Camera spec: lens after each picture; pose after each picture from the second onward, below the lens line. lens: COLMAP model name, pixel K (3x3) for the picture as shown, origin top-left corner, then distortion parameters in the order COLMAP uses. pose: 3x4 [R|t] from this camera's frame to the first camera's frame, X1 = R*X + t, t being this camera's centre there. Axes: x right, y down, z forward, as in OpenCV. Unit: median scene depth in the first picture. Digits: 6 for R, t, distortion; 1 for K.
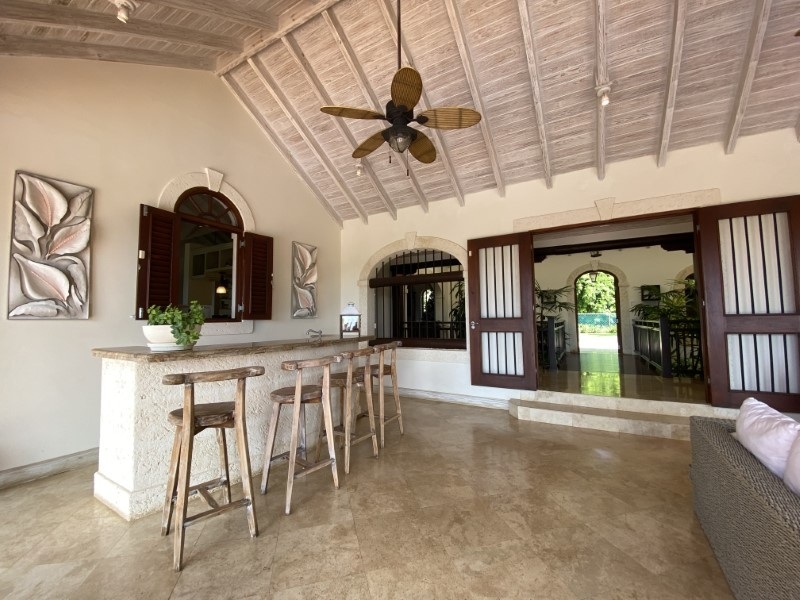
lens RADIAL K [[322.8, 0, 400.0], [0, 322.8, 300.0], [0, 0, 1]] dist [0.017023, -0.019871]
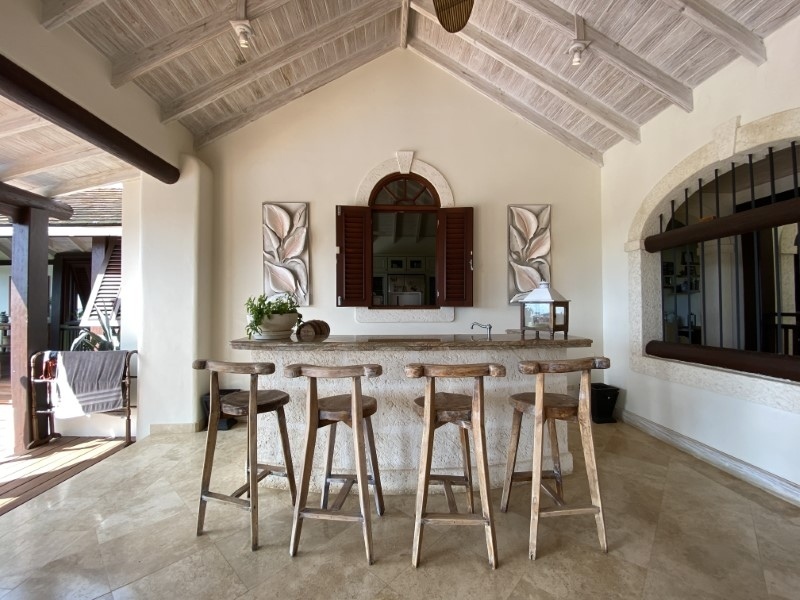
lens RADIAL K [[322.8, 0, 400.0], [0, 322.8, 300.0], [0, 0, 1]] dist [0.017023, -0.019871]
pose [[0.532166, -0.008116, -0.846601, 0.203003], [0.049043, 0.998570, 0.021256, 0.016133], [0.845218, -0.052831, 0.531804, 0.409687]]
